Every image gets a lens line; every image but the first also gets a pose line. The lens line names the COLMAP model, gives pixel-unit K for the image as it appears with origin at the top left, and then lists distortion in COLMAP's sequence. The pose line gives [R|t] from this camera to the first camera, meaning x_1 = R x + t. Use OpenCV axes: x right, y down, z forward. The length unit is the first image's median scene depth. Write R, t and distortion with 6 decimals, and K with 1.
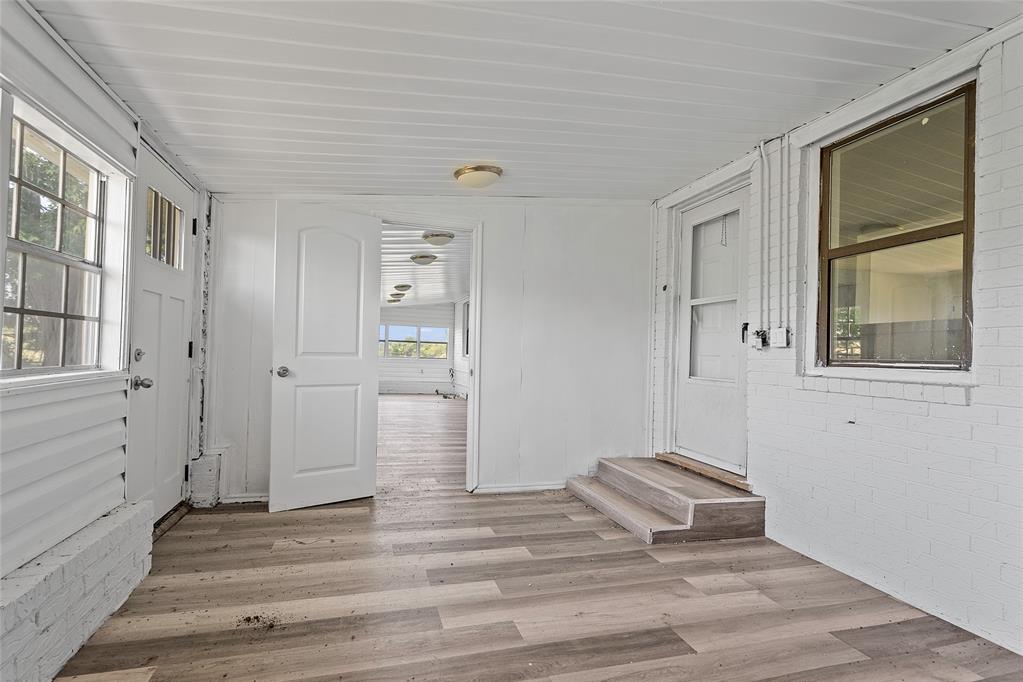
lens RADIAL K [[477.6, 0, 514.3], [0, 477.6, 345.2], [0, 0, 1]] dist [0.000471, -0.000828]
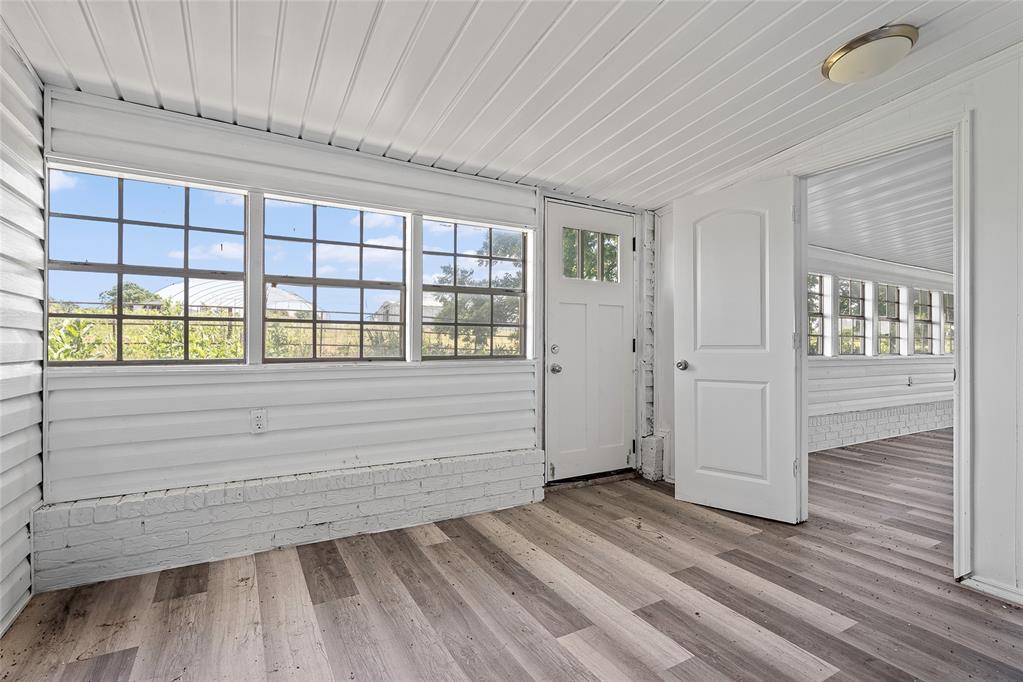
lens RADIAL K [[477.6, 0, 516.1], [0, 477.6, 346.3], [0, 0, 1]] dist [0.000471, -0.000828]
pose [[0.227580, -0.024603, -0.973449, 0.467717], [0.021871, 0.999558, -0.020150, 0.031230], [0.973514, -0.016705, 0.228017, 0.457709]]
